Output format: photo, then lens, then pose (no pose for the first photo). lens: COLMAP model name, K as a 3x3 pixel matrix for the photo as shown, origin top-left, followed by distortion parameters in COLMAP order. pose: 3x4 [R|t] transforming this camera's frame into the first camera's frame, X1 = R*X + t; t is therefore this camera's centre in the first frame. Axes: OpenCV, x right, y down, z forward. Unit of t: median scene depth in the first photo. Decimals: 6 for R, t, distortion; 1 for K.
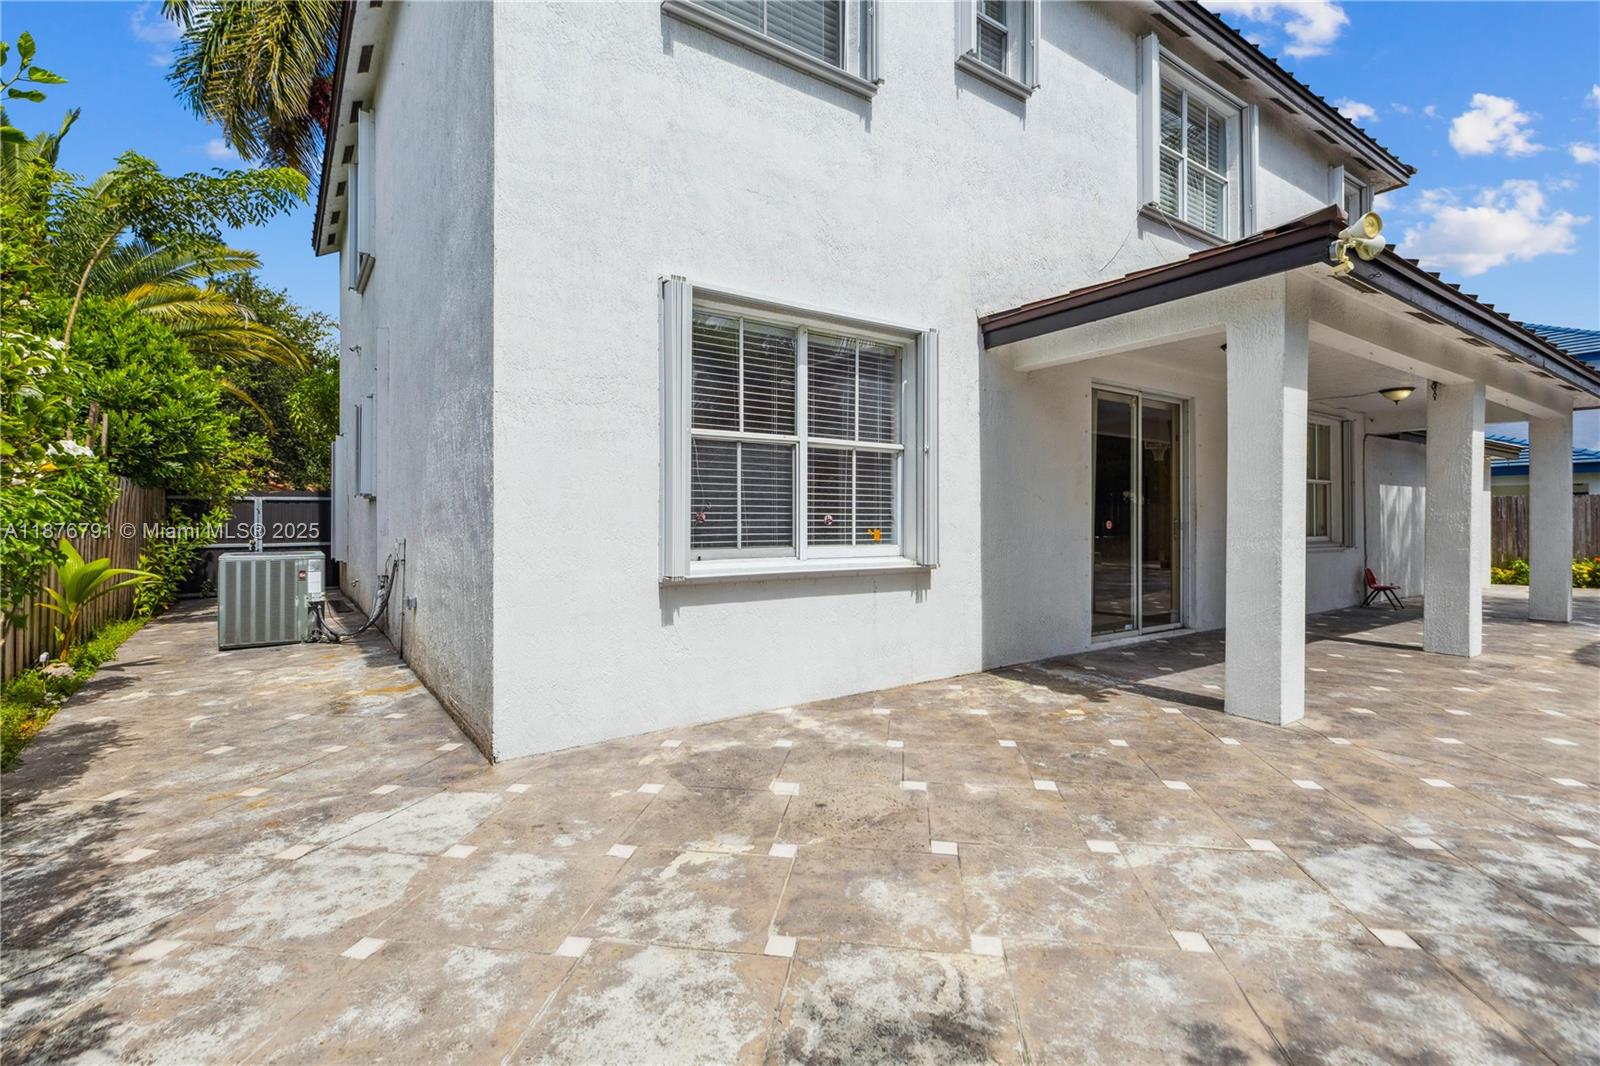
lens RADIAL K [[720.5, 0, 789.0], [0, 720.5, 520.8], [0, 0, 1]] dist [0.005861, 0.000353]
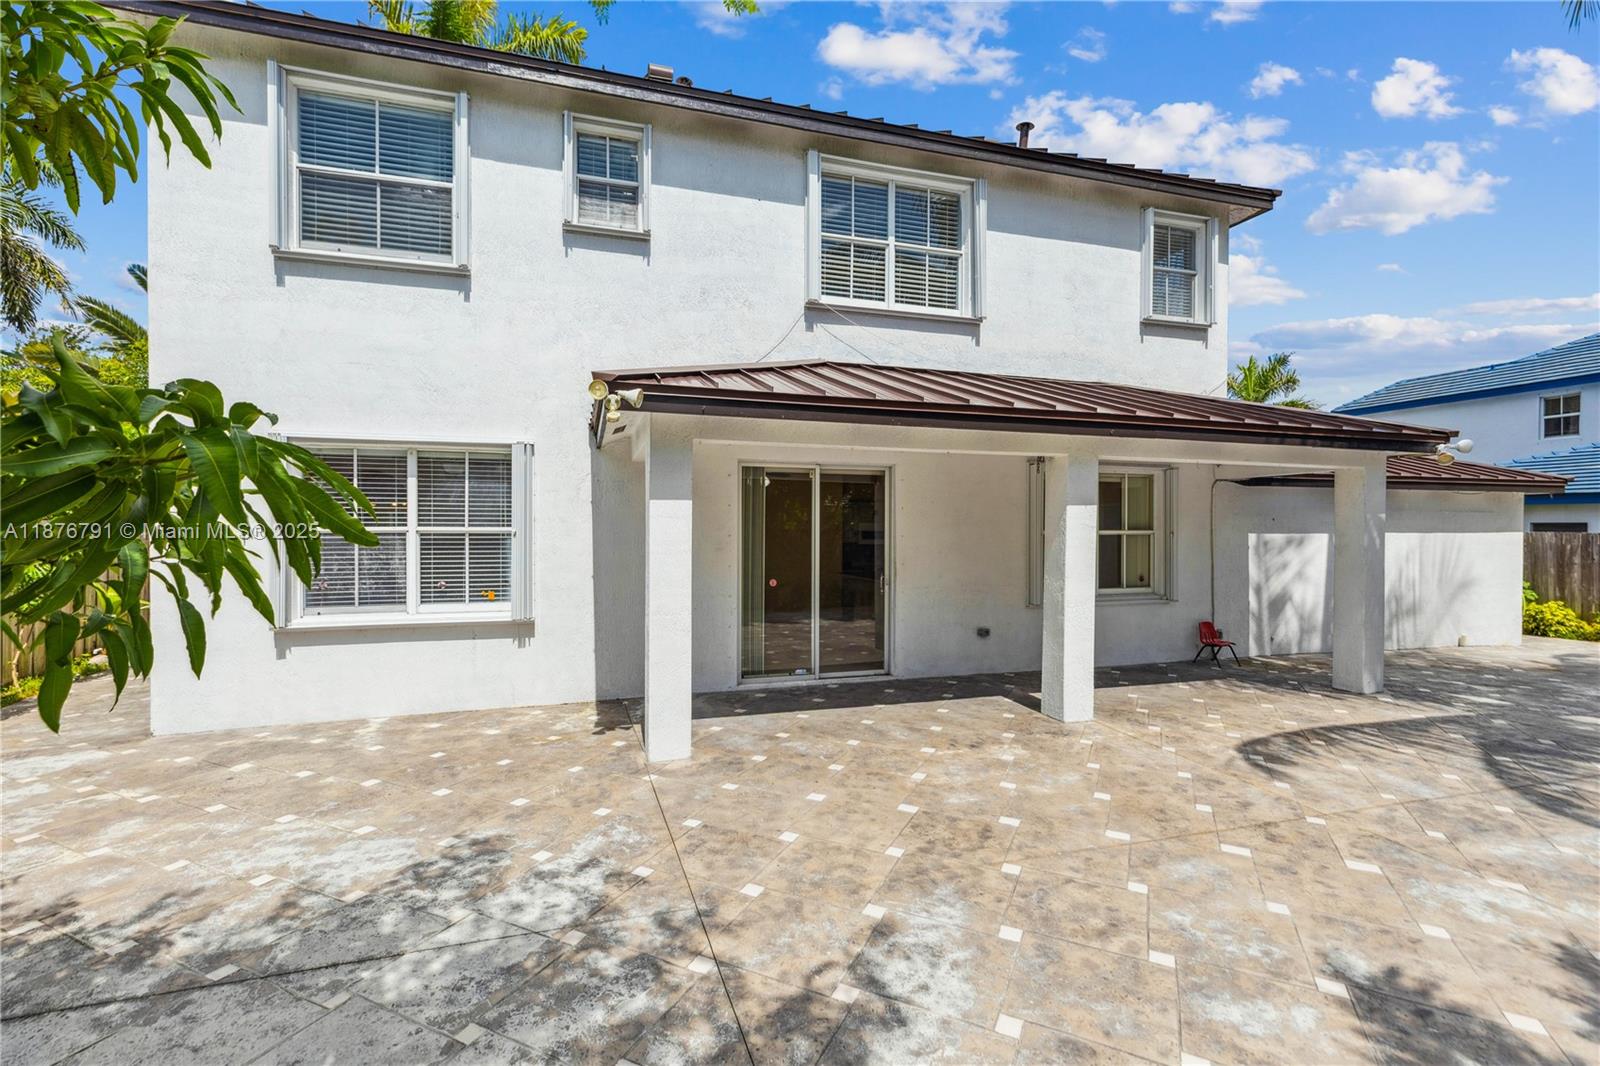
lens RADIAL K [[720.5, 0, 821.9], [0, 720.5, 530.5], [0, 0, 1]] dist [0.005861, 0.000353]
pose [[0.955353, 0.004487, -0.295431, 1.163389], [-0.002382, 0.999969, 0.007486, -0.118589], [0.295456, -0.006449, 0.955335, -0.108222]]
